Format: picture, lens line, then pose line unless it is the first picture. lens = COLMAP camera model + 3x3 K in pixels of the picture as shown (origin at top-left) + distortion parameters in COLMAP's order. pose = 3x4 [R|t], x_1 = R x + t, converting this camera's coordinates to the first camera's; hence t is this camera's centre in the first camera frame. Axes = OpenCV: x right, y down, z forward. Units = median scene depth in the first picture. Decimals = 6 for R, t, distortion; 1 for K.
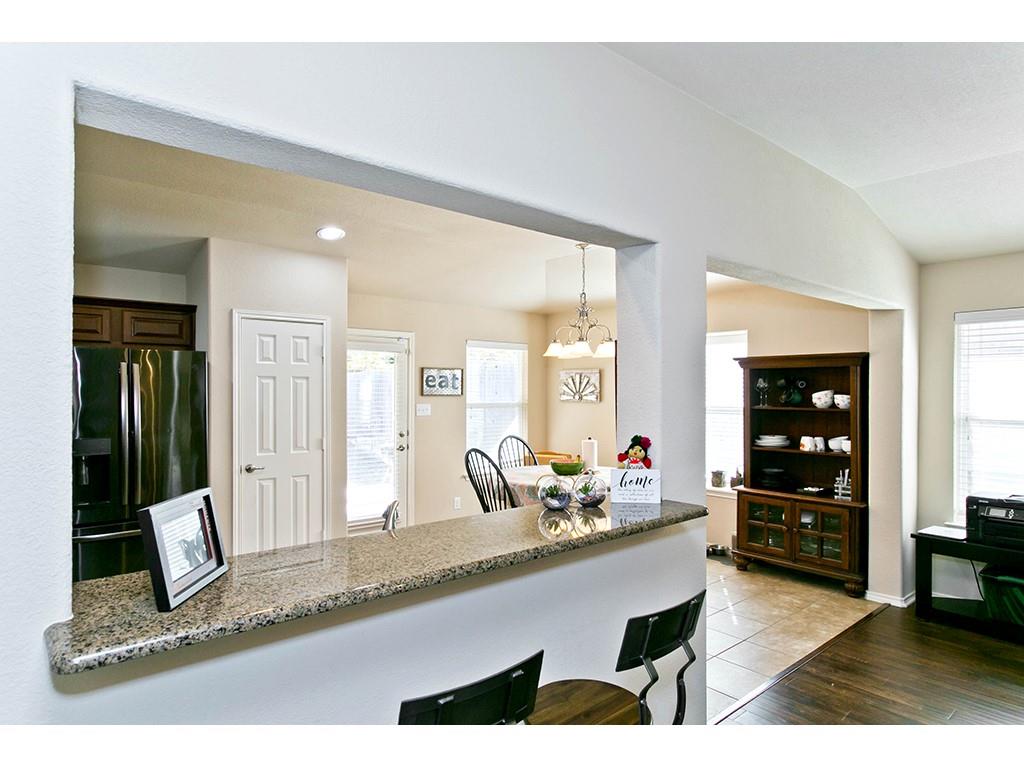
lens RADIAL K [[578.7, 0, 437.0], [0, 578.7, 401.1], [0, 0, 1]] dist [-0.014381, 0.004748]
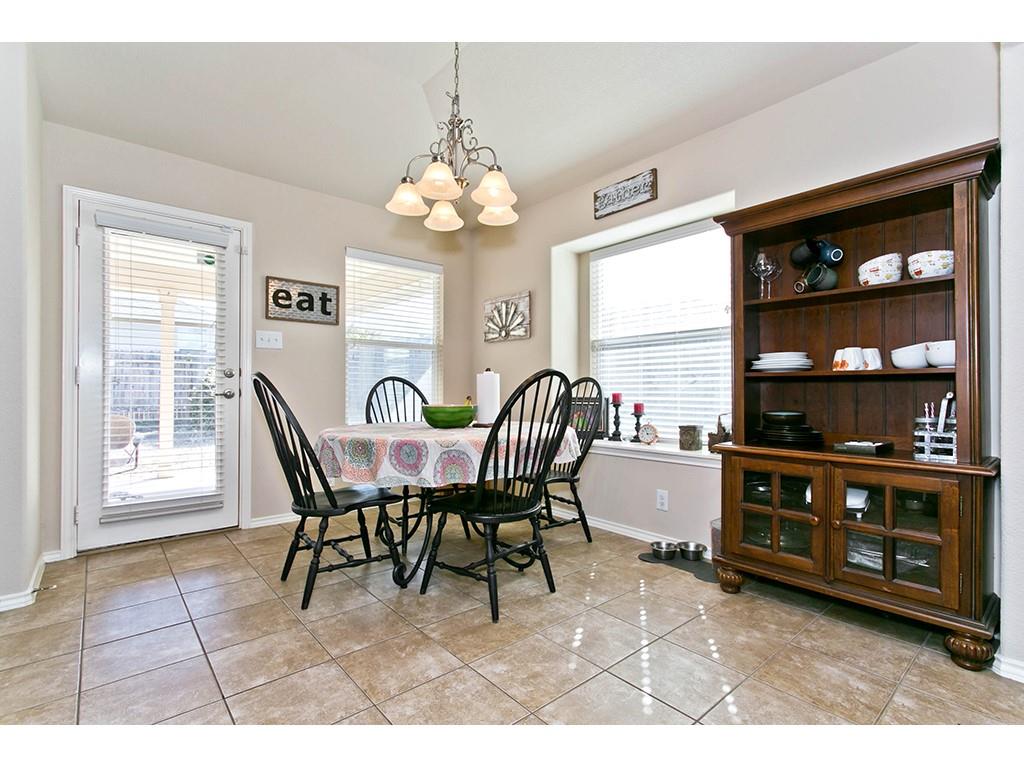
lens RADIAL K [[487.6, 0, 501.4], [0, 487.6, 383.2], [0, 0, 1]] dist [0.016932, -0.000154]
pose [[0.996679, 0.015271, 0.079989, 0.265740], [-0.012265, 0.999205, -0.037934, 0.110598], [-0.080504, 0.036827, 0.996074, 0.535559]]
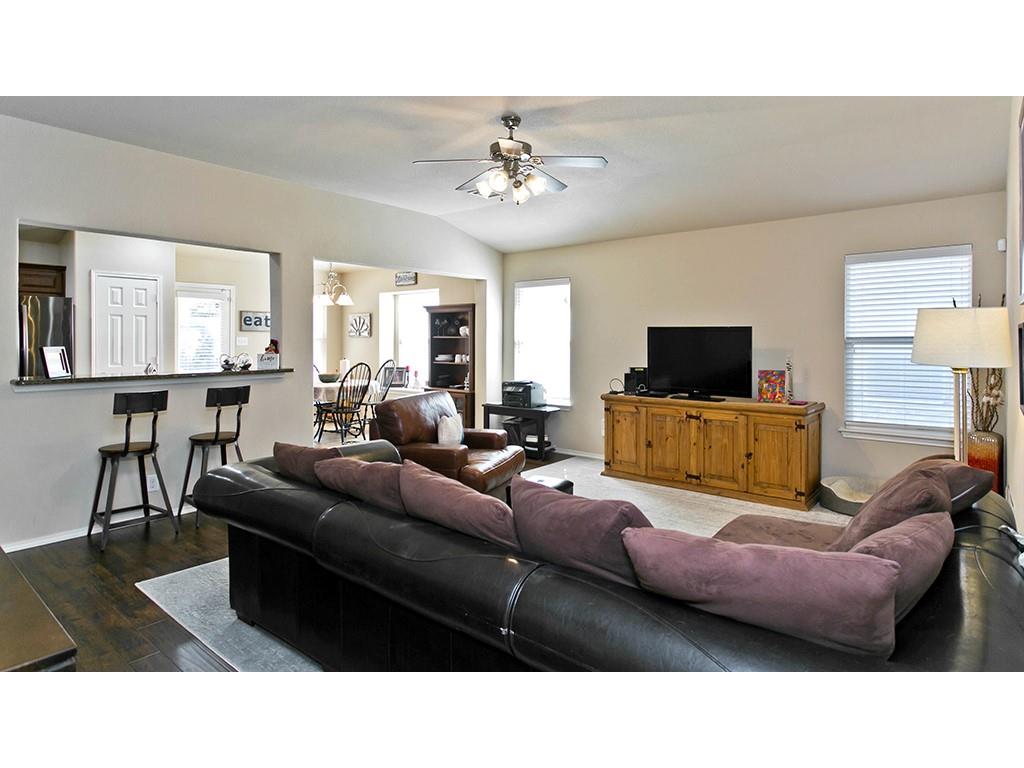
lens RADIAL K [[603.5, 0, 427.5], [0, 603.5, 345.7], [0, 0, 1]] dist [0.004666, 0.005941]
pose [[0.992775, 0.004826, 0.119891, 0.325400], [-0.003635, 0.999942, -0.010152, 0.051870], [-0.119933, 0.009643, 0.992735, -0.668320]]
